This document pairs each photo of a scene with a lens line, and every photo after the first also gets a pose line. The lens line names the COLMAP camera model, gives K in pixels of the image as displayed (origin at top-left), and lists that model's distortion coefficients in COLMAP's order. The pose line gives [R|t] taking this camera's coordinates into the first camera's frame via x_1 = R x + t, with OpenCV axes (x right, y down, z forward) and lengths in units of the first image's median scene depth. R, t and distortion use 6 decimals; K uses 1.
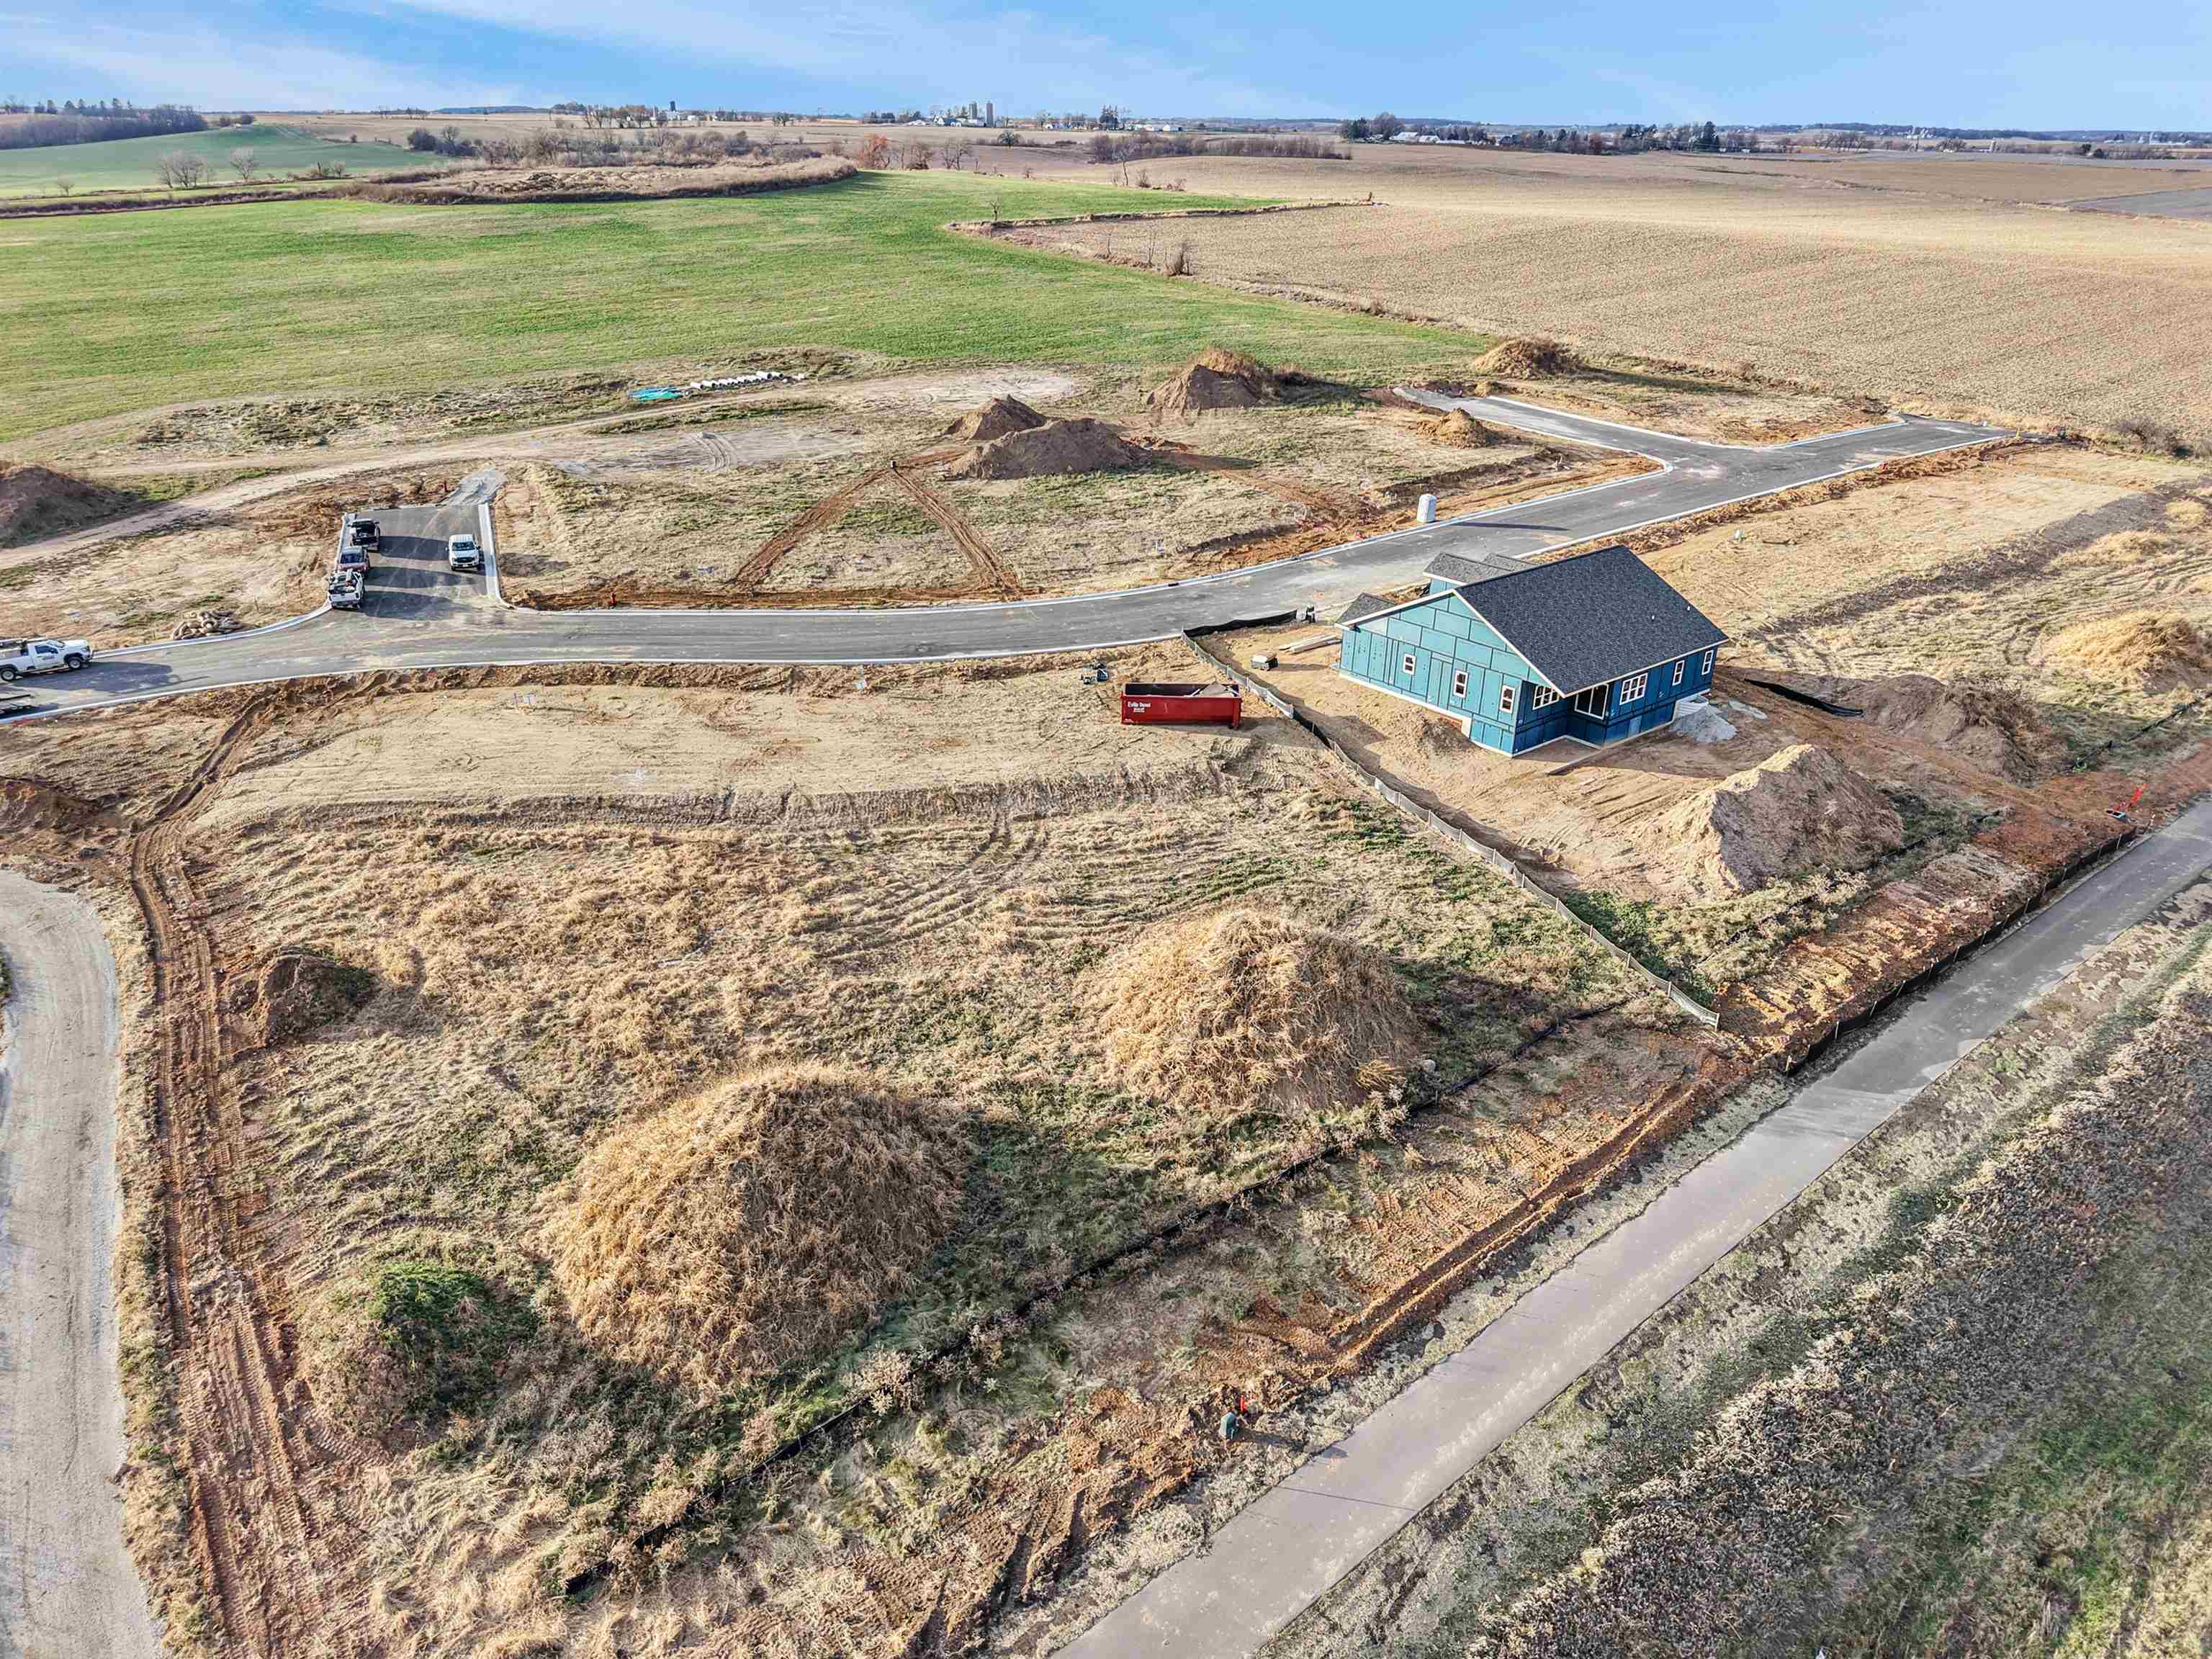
lens RADIAL K [[1509.7, 0, 1097.0], [0, 1509.7, 828.2], [0, 0, 1]] dist [0.020837, -0.021059]
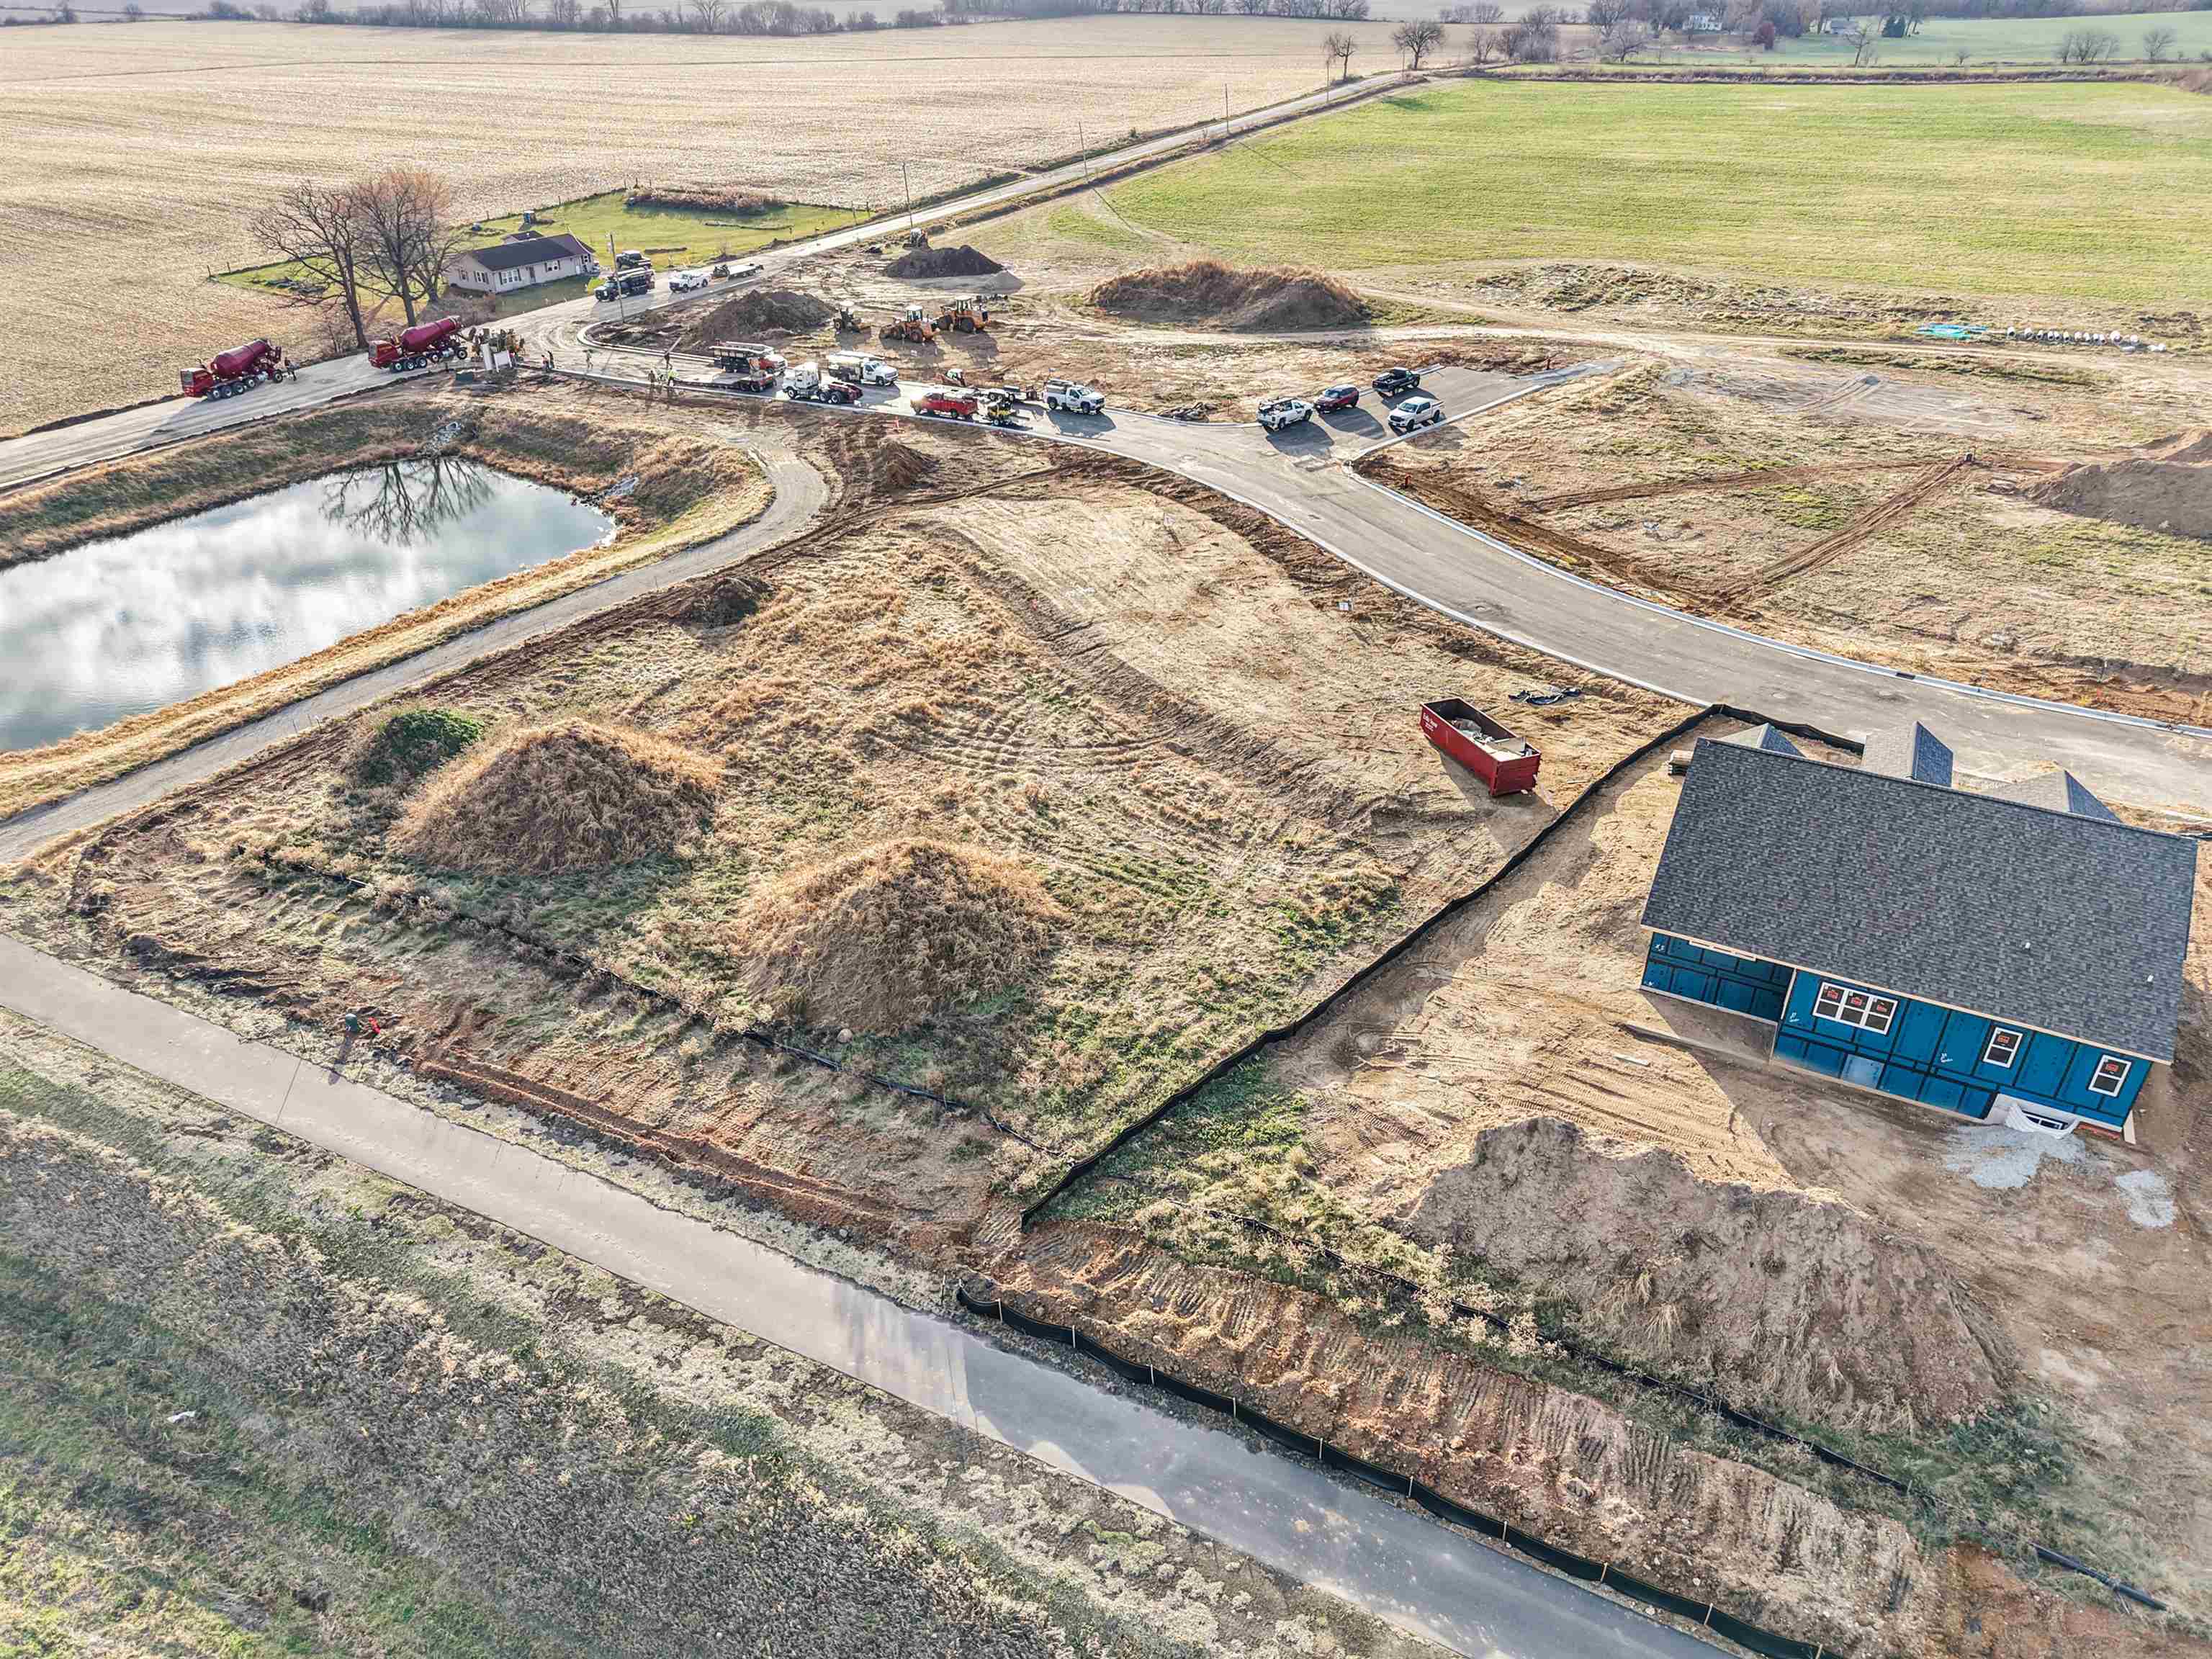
lens RADIAL K [[1497.7, 0, 1088.1], [0, 1497.7, 834.5], [0, 0, 1]] dist [0.007818, -0.004895]
pose [[0.395748, 0.458300, -0.795829, 0.334293], [-0.394362, 0.867419, 0.303420, -0.105223], [0.829374, 0.193767, 0.524016, 0.201253]]
